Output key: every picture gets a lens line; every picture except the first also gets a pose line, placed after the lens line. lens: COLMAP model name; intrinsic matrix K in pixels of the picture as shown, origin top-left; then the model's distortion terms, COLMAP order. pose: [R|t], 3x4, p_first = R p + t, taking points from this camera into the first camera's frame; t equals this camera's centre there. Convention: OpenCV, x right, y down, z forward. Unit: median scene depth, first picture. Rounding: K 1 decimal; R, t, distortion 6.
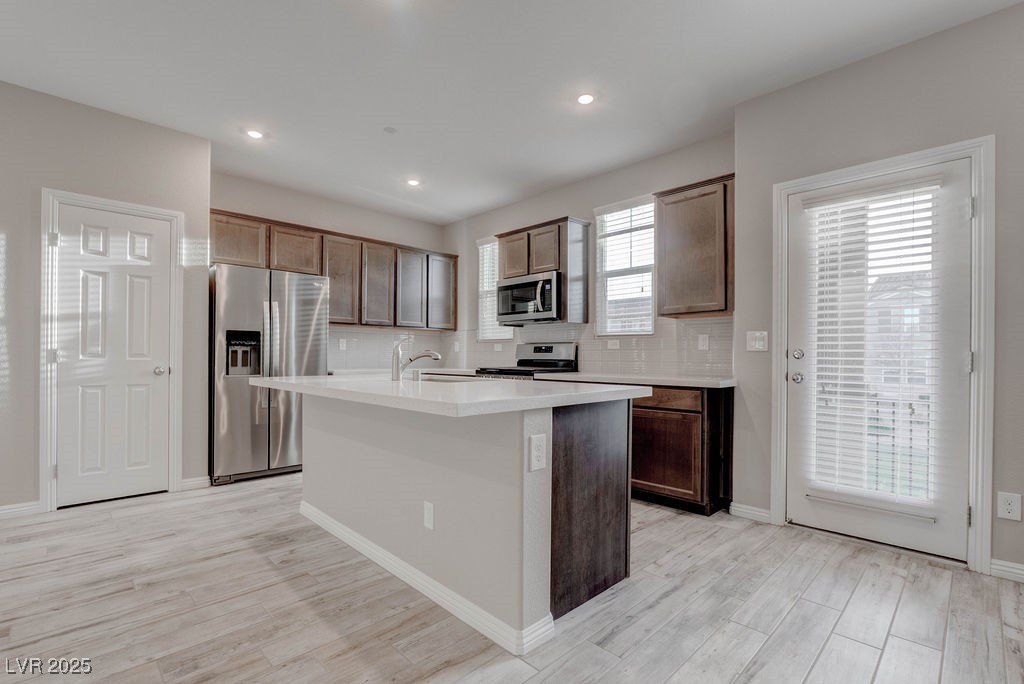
lens RADIAL K [[464.8, 0, 506.6], [0, 464.8, 357.5], [0, 0, 1]] dist [-0.013129, 0.000576]
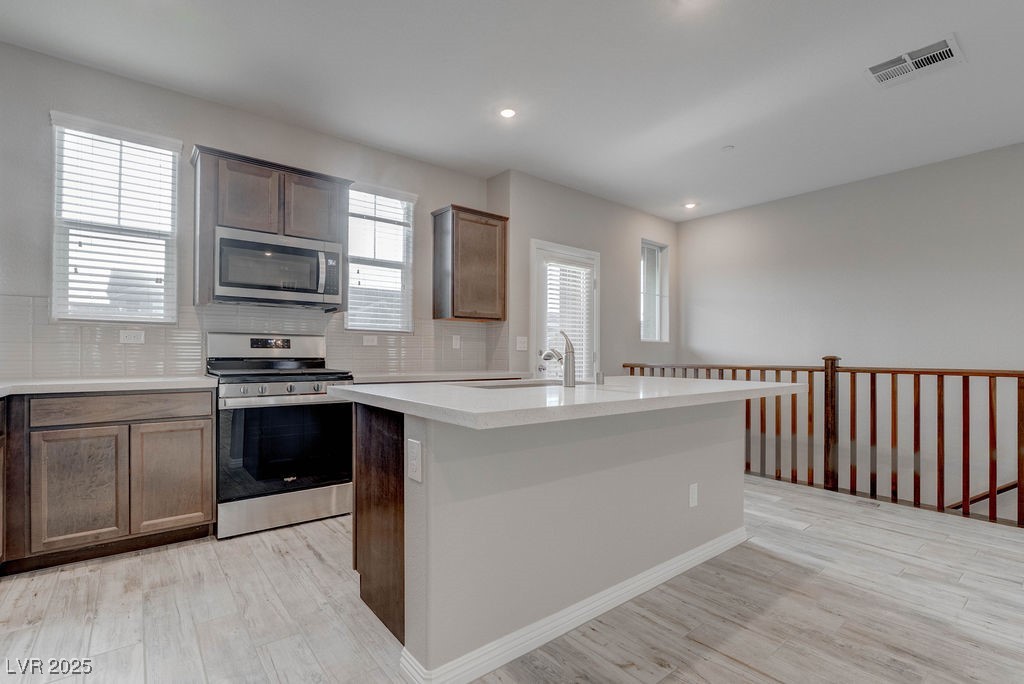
lens RADIAL K [[473.7, 0, 510.0], [0, 473.7, 352.1], [0, 0, 1]] dist [-0.018224, 0.000478]
pose [[0.093934, 0.002522, 0.995575, -0.867090], [-0.002764, 0.999994, -0.002273, -0.005706], [-0.995575, -0.002538, 0.093941, 0.850846]]
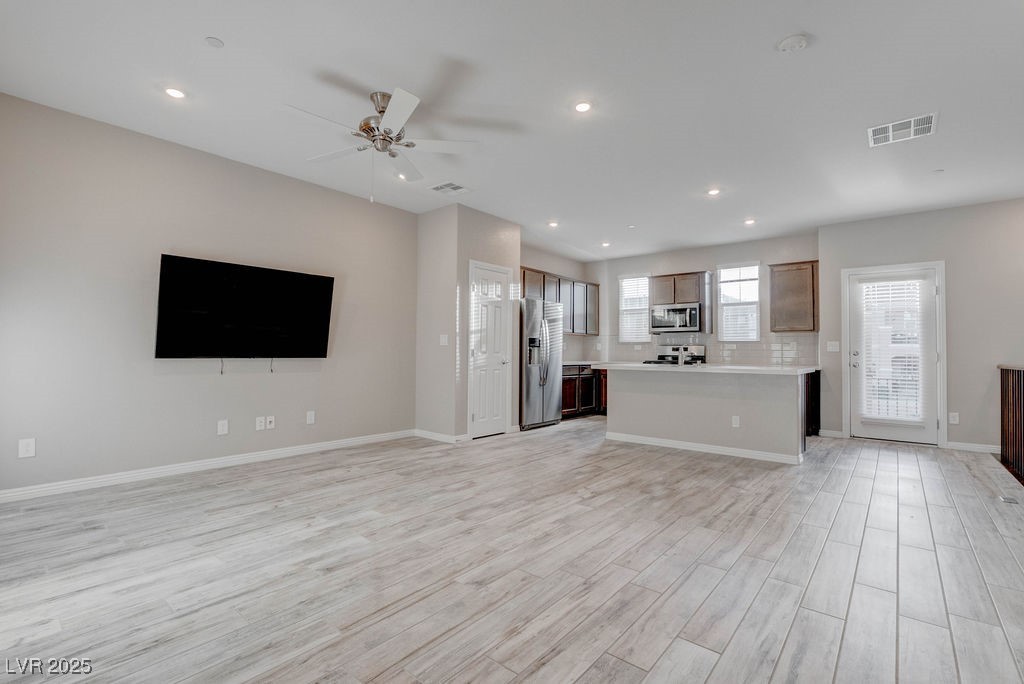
lens RADIAL K [[461.3, 0, 509.7], [0, 461.3, 340.4], [0, 0, 1]] dist [-0.016285, 0.000628]
pose [[0.995096, 0.006195, 0.098717, -0.979357], [-0.003453, 0.999604, -0.027920, -0.002456], [-0.098851, 0.027443, 0.994724, -0.772663]]
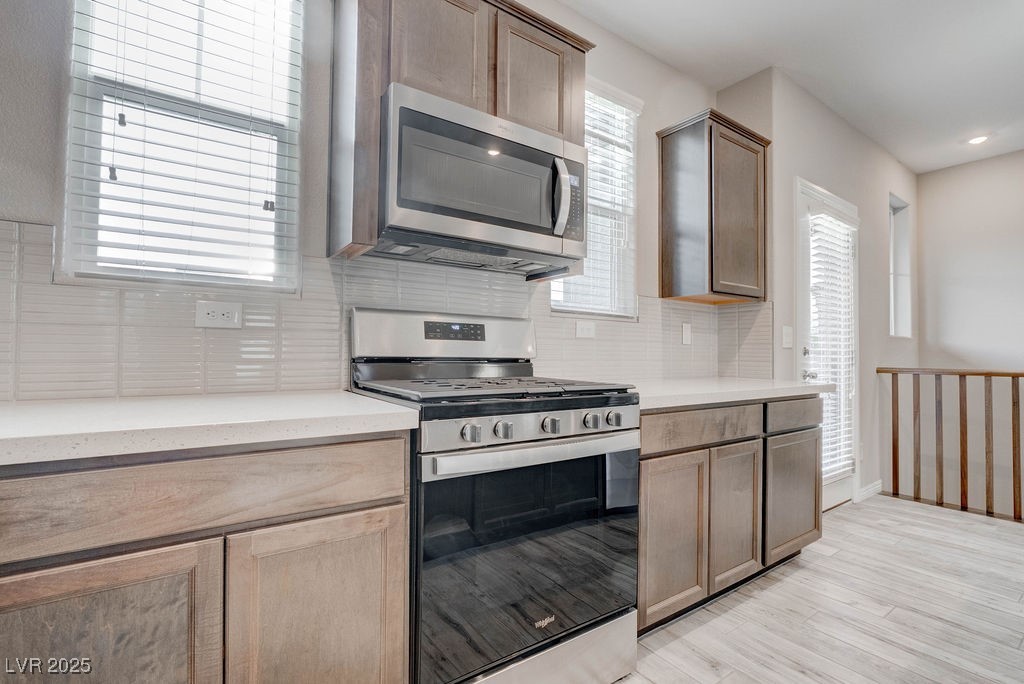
lens RADIAL K [[462.8, 0, 512.0], [0, 462.8, 342.0], [0, 0, 1]] dist [-0.017510, 0.000312]
pose [[0.164444, 0.018170, 0.986219, -0.422289], [-0.011321, 0.999799, -0.016533, -0.004130], [-0.986321, -0.008446, 0.164617, 1.314246]]
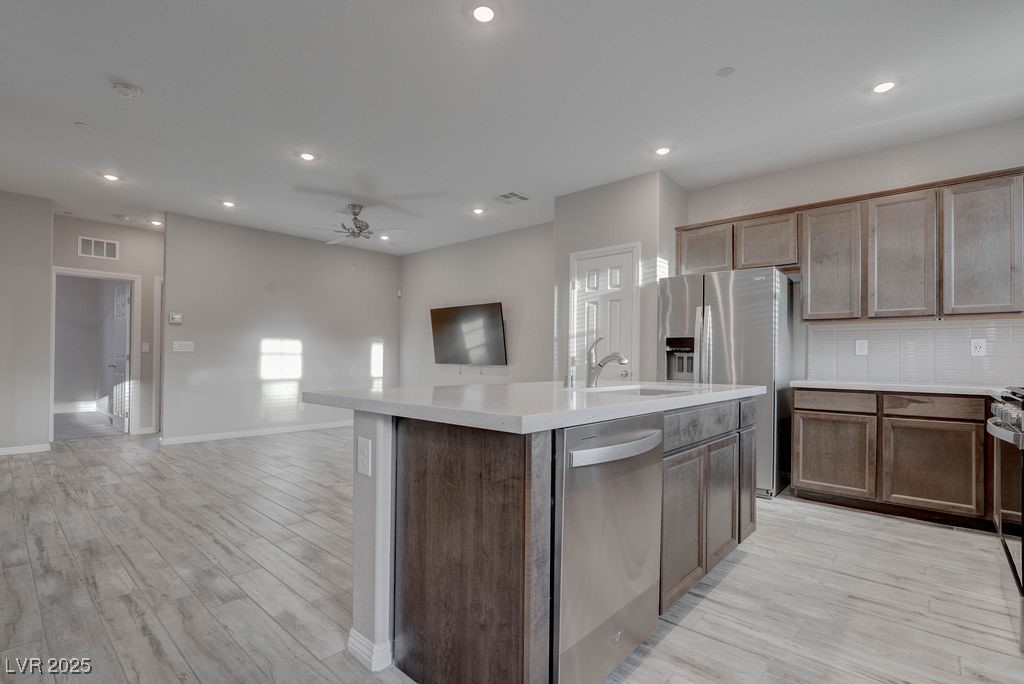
lens RADIAL K [[480.0, 0, 508.4], [0, 480.0, 352.3], [0, 0, 1]] dist [-0.009875, 0.000672]
pose [[0.067947, -0.018989, -0.997508, 0.568777], [-0.012069, 0.999730, -0.019854, 0.002330], [0.997616, 0.013388, 0.067699, 0.645881]]
